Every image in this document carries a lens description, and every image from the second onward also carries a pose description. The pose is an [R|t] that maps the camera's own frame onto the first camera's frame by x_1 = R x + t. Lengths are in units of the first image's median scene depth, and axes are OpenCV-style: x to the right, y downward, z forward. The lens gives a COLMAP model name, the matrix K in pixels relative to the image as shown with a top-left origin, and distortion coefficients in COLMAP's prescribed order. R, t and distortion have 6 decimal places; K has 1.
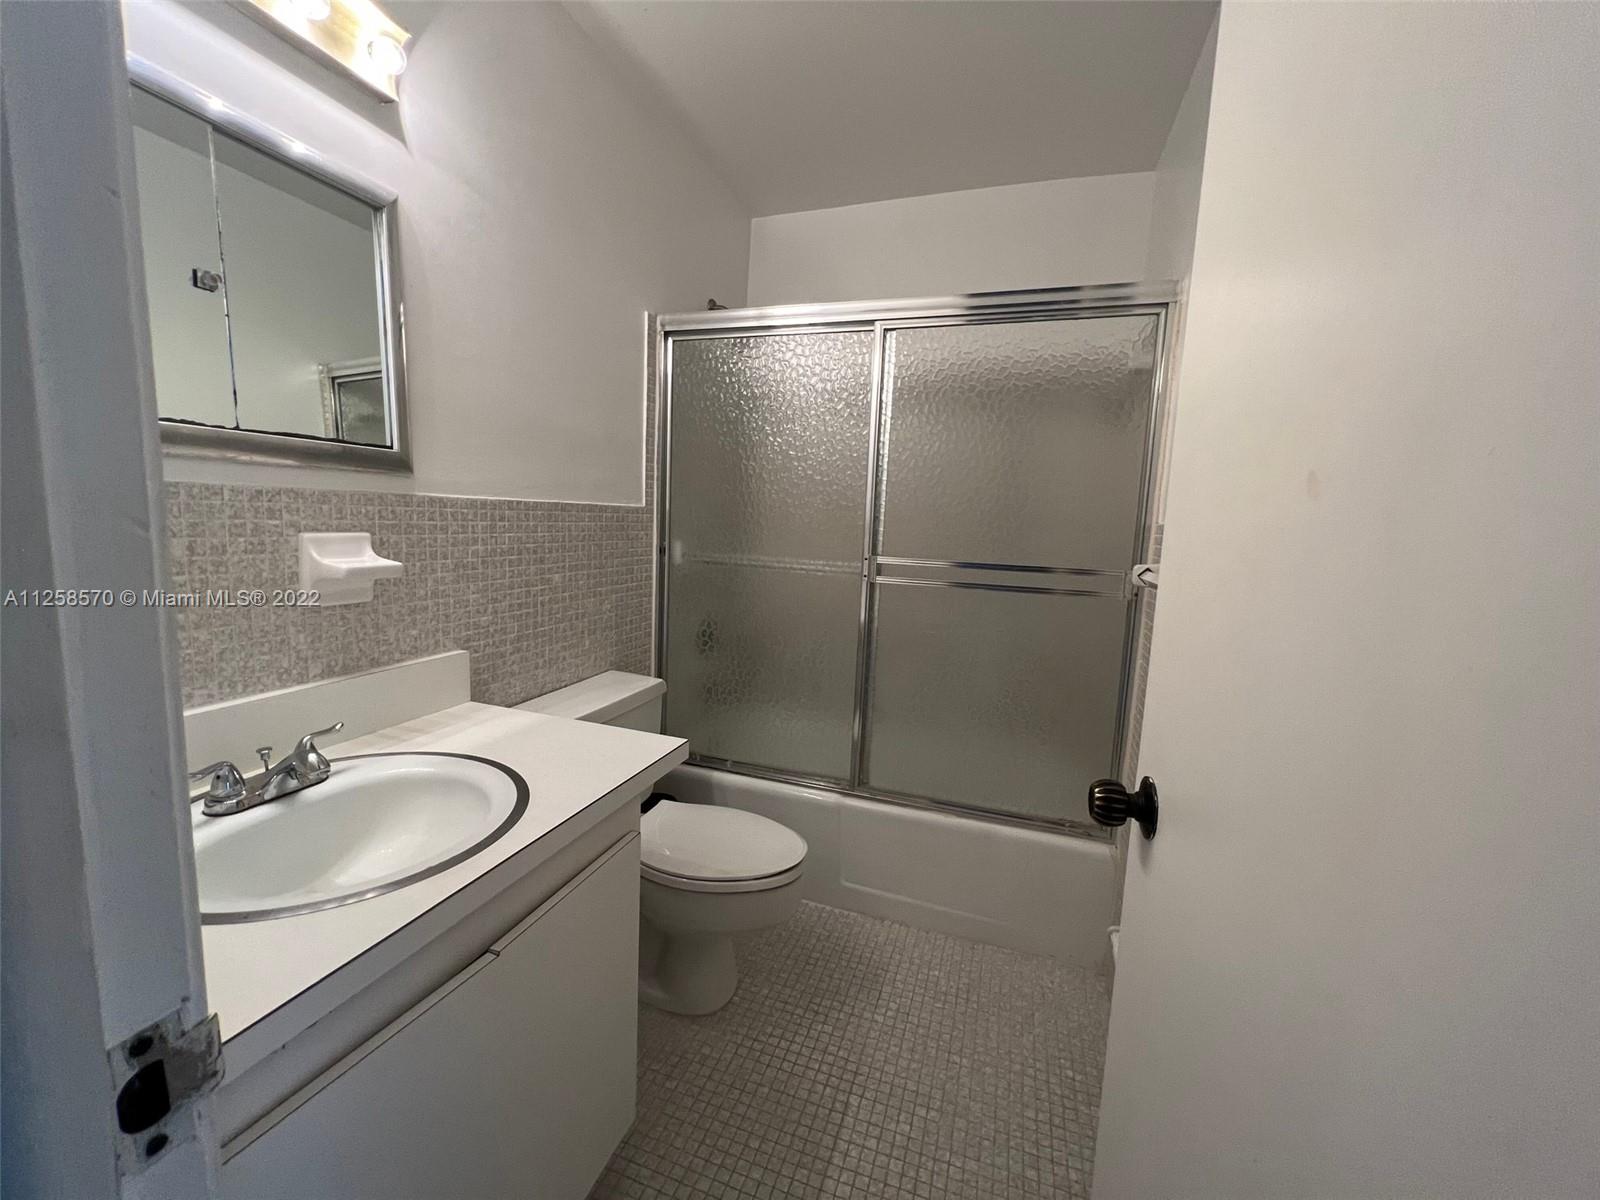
lens RADIAL K [[644.1, 0, 798.2], [0, 644.1, 600.2], [0, 0, 1]] dist [-0.005901, 0.000768]
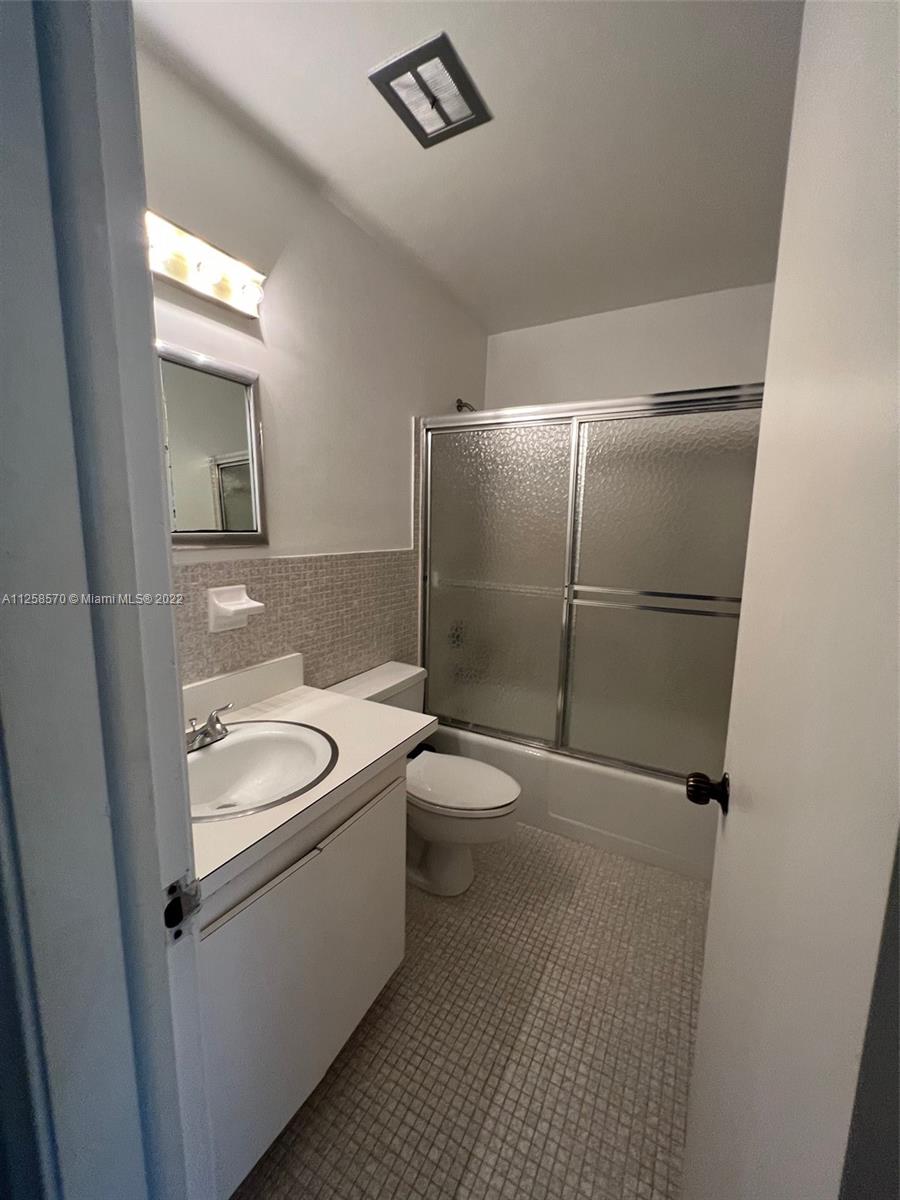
lens RADIAL K [[479.7, 0, 451.6], [0, 479.7, 601.3], [0, 0, 1]] dist [-0.003398, 0.000499]
pose [[0.986132, 0.001867, -0.165955, 0.046907], [0.001305, 0.999819, 0.019002, -0.074793], [0.165961, -0.018955, 0.985950, -0.102657]]
